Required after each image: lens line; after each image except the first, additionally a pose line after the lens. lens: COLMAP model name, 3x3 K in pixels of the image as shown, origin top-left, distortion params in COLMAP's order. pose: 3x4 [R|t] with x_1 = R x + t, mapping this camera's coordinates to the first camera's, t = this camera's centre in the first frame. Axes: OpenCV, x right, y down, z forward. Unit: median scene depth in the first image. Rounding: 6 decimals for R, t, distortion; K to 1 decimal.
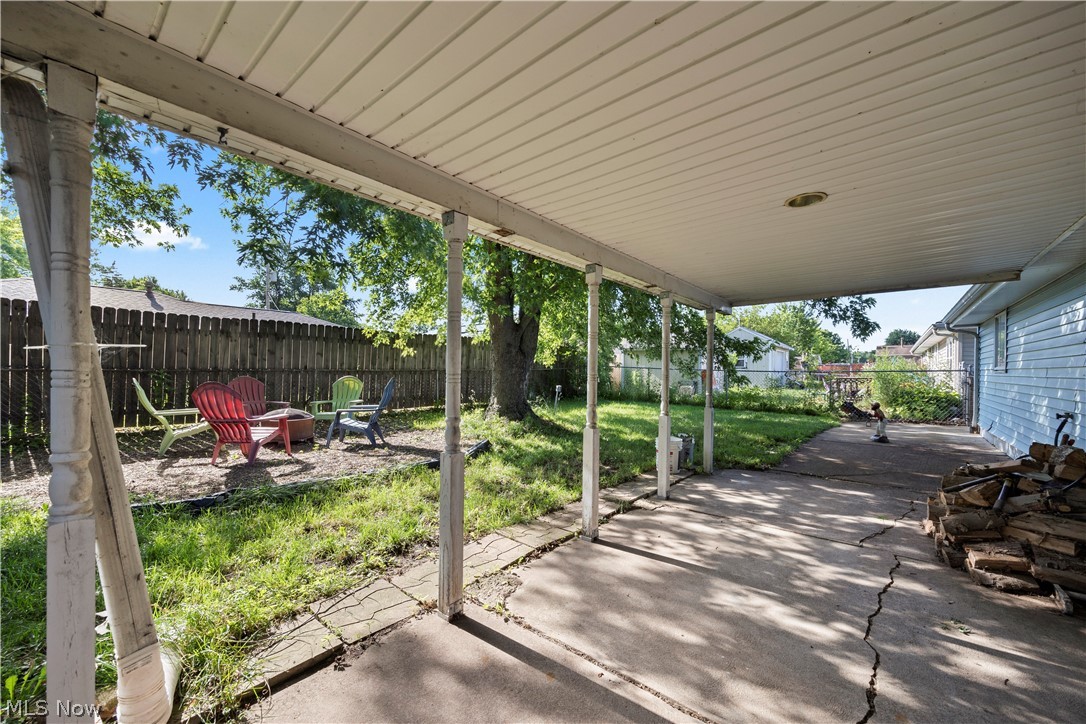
lens RADIAL K [[428.0, 0, 546.1], [0, 428.0, 368.3], [0, 0, 1]] dist [0.003517, -0.000402]
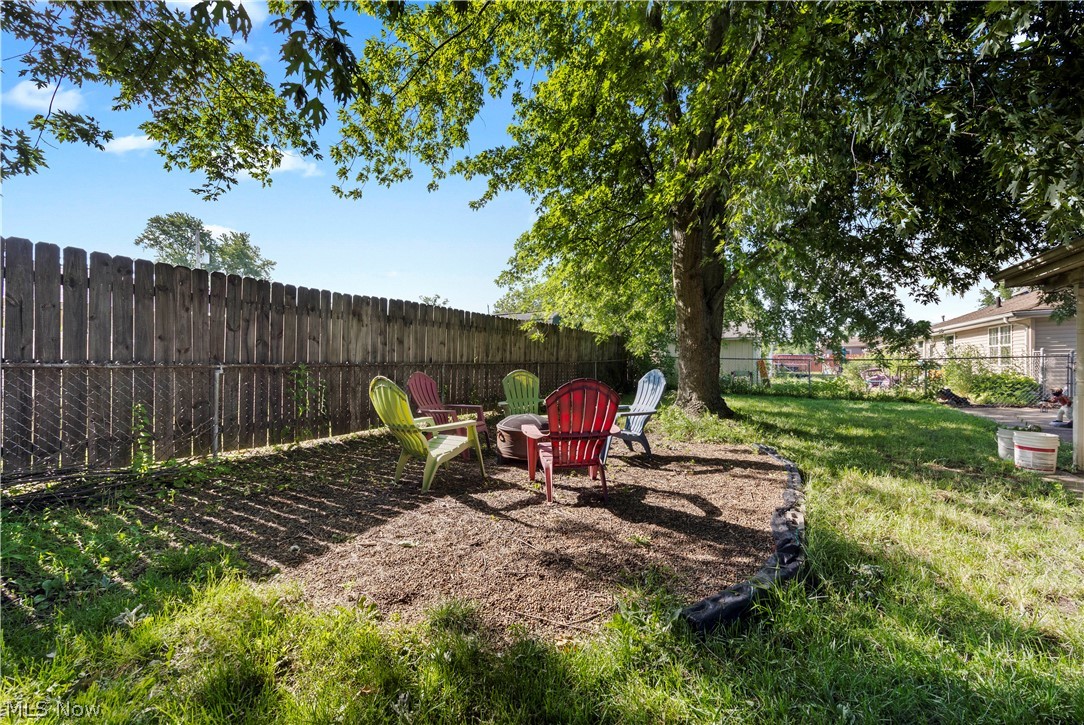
lens RADIAL K [[427.3, 0, 534.9], [0, 427.3, 365.3], [0, 0, 1]] dist [0.003517, -0.000402]
pose [[0.988384, -0.014627, 0.151274, -0.530879], [0.013750, 0.999882, 0.006843, 0.004491], [-0.151356, -0.004683, 0.988468, 0.204789]]
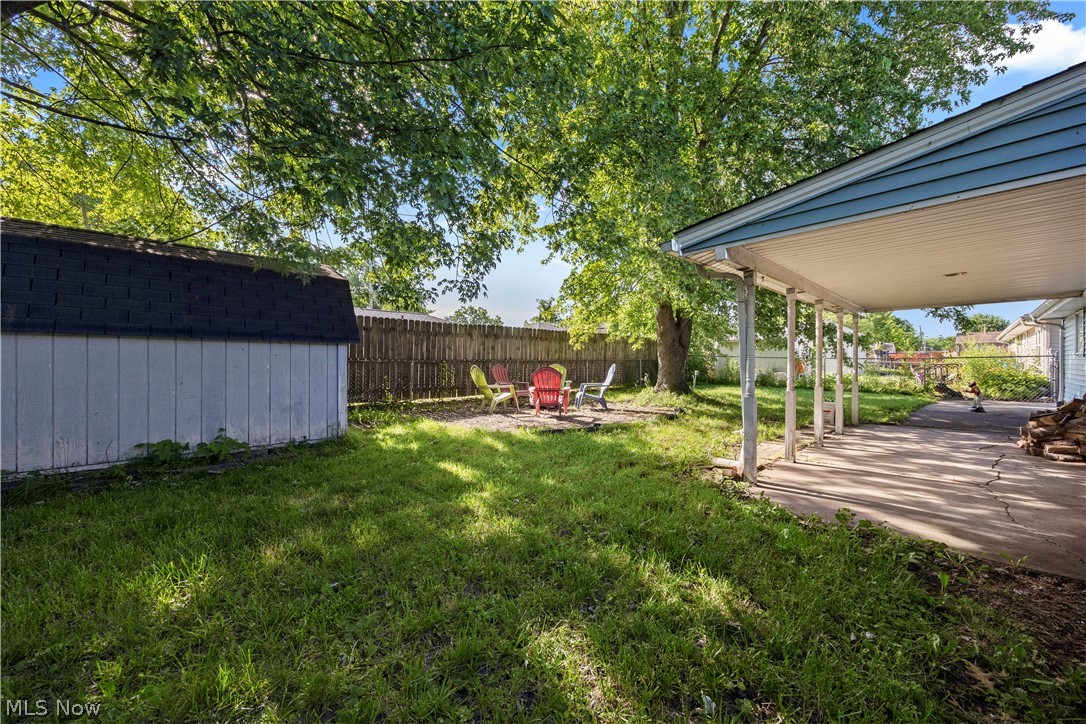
lens RADIAL K [[428.0, 0, 543.3], [0, 428.0, 357.5], [0, 0, 1]] dist [0.003517, -0.000402]
pose [[0.994464, -0.010256, -0.104578, -0.341216], [0.009553, 0.999928, -0.007223, 0.005455], [0.104644, 0.006184, 0.994491, -0.376119]]
